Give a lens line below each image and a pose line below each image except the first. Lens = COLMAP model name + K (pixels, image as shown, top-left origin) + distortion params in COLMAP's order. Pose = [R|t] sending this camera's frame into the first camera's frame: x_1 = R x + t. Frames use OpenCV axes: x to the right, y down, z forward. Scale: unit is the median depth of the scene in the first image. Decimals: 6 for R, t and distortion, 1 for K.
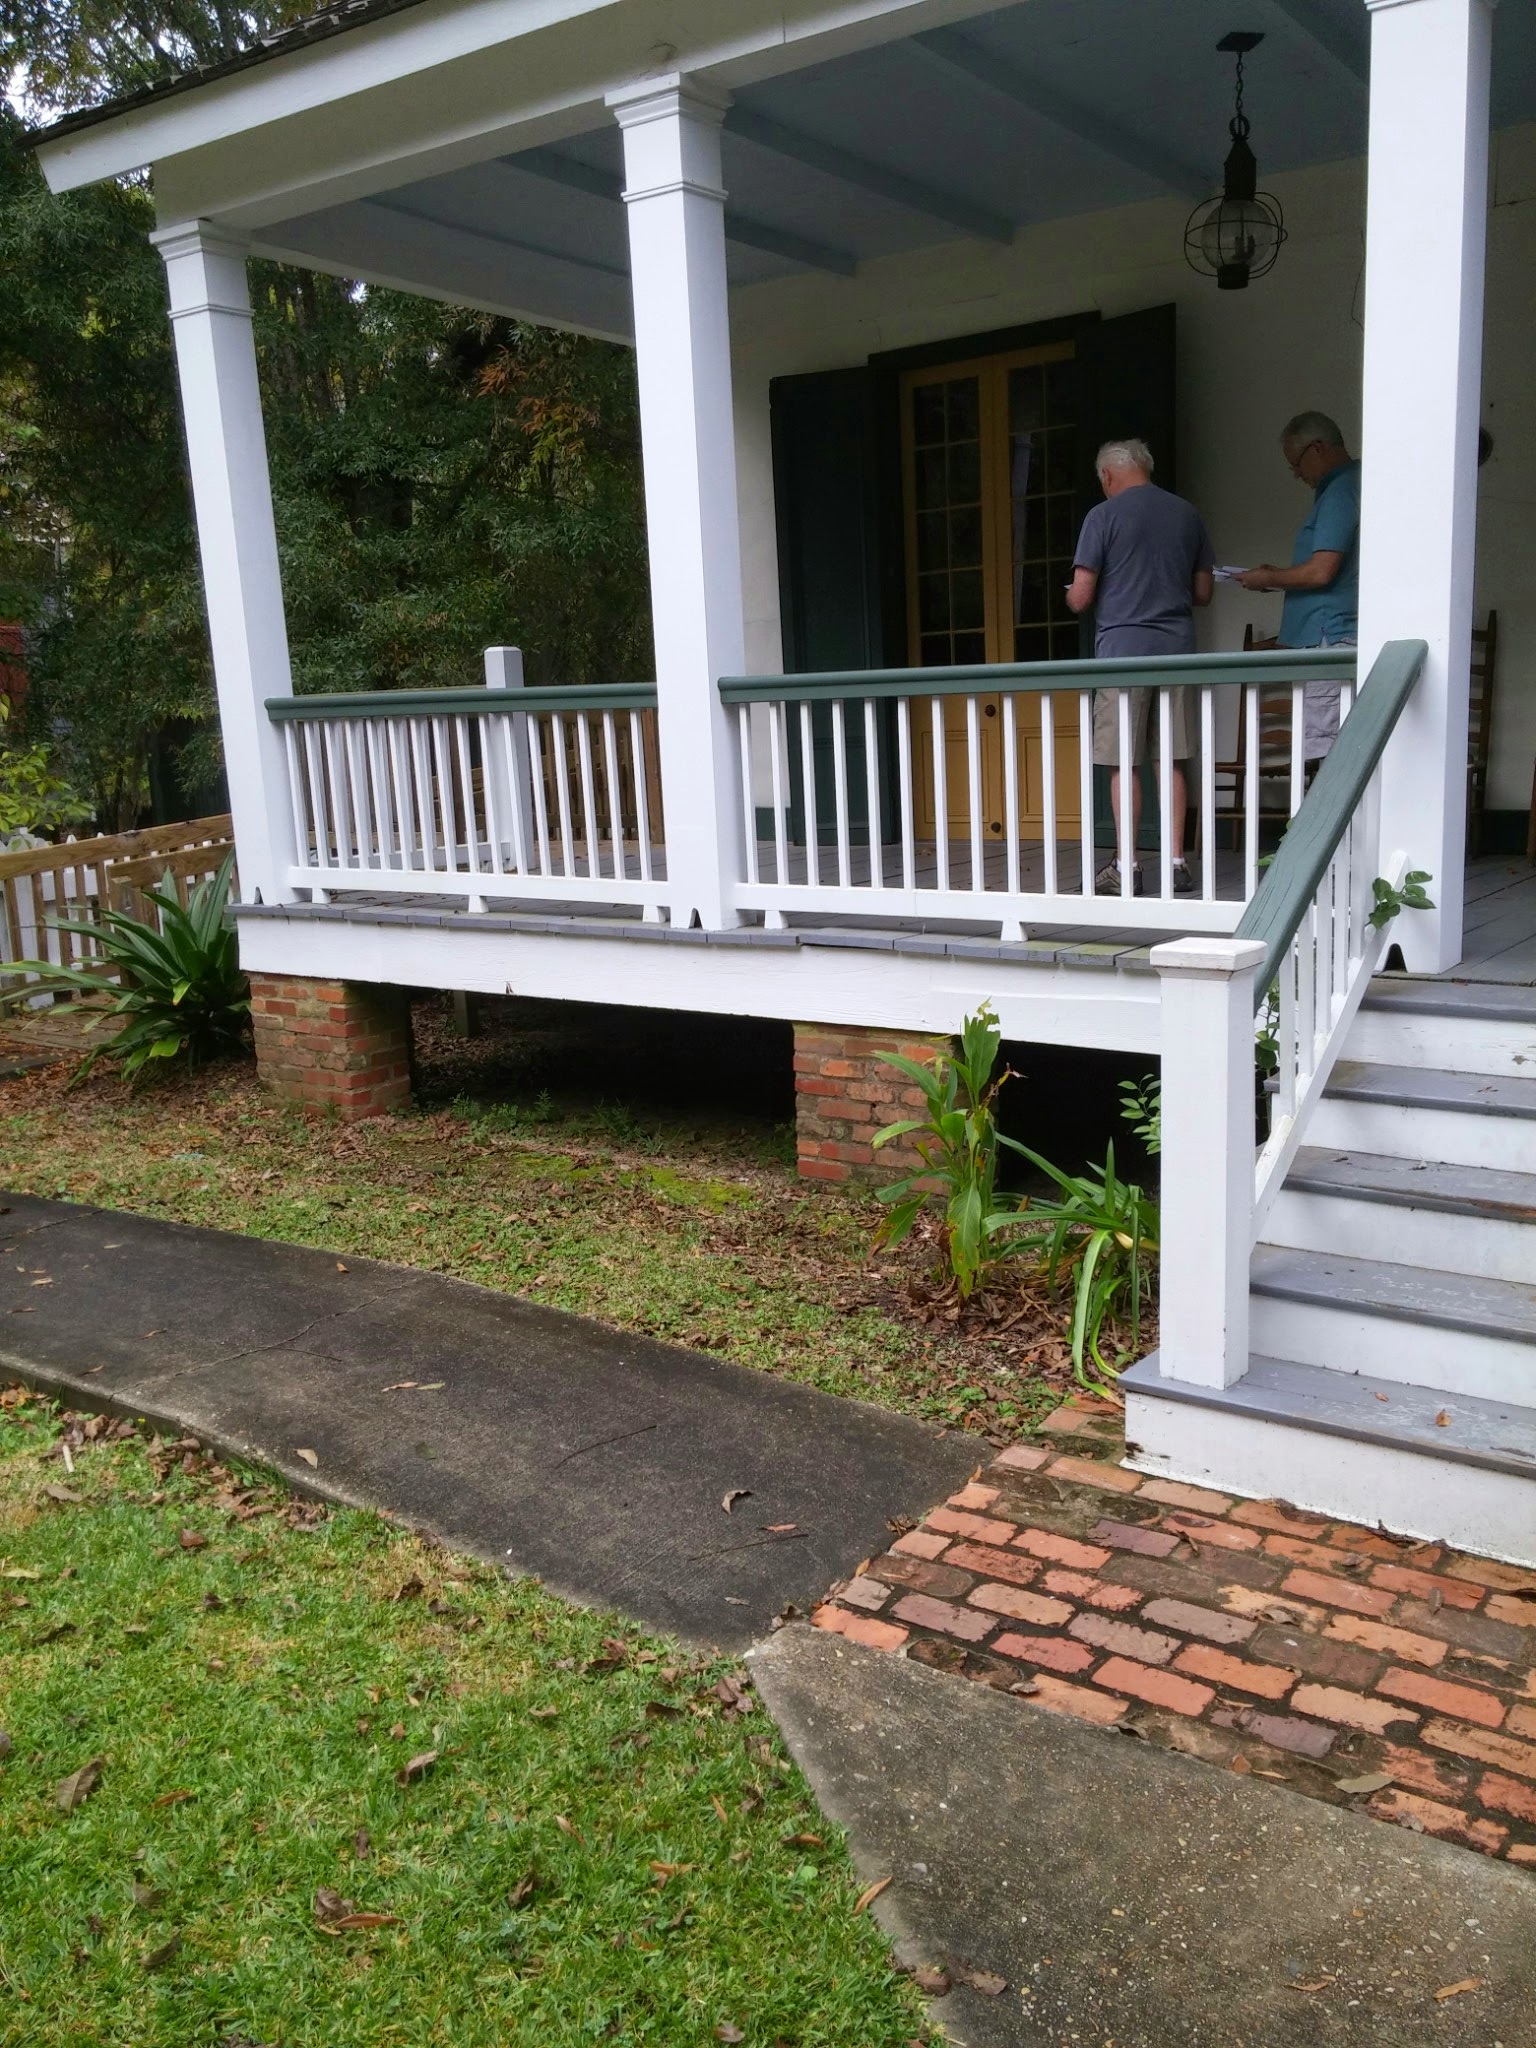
lens RADIAL K [[1741.3, 0, 770.9], [0, 1741.3, 1014.2], [0, 0, 1]] dist [0.071347, -0.107027]
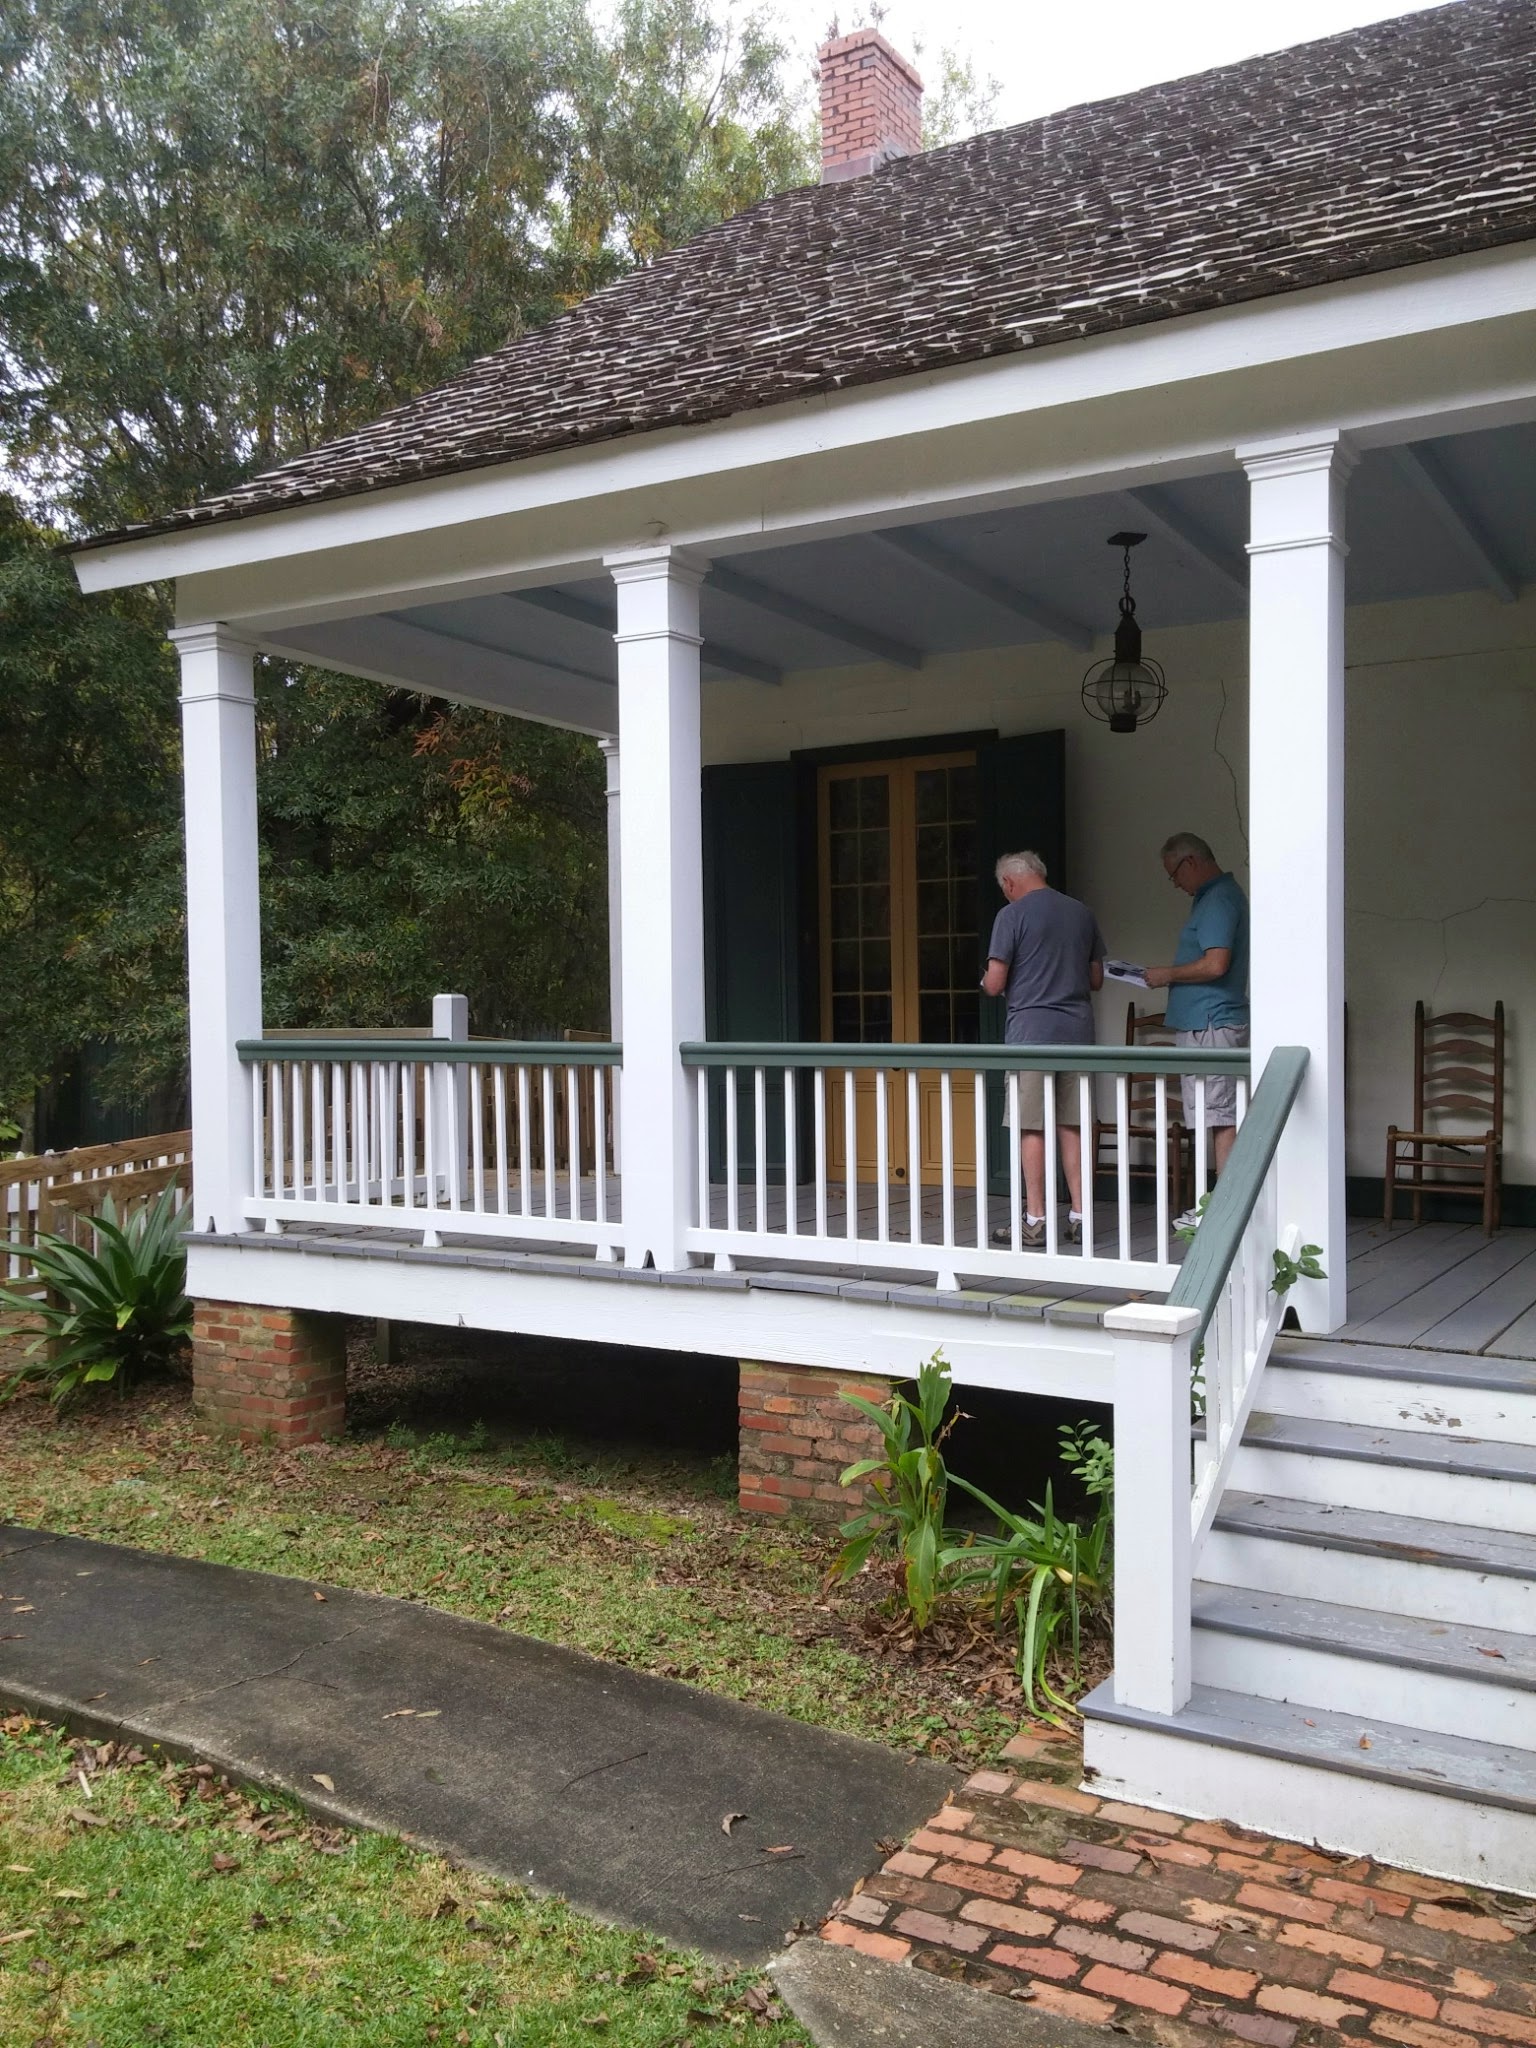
lens RADIAL K [[1741.3, 0, 770.9], [0, 1741.3, 1014.2], [0, 0, 1]] dist [0.071347, -0.107027]
pose [[0.995869, 0.035780, 0.083452, -0.090679], [-0.020192, 0.983341, -0.180648, -0.015241], [-0.088525, 0.178217, 0.980001, -0.133408]]
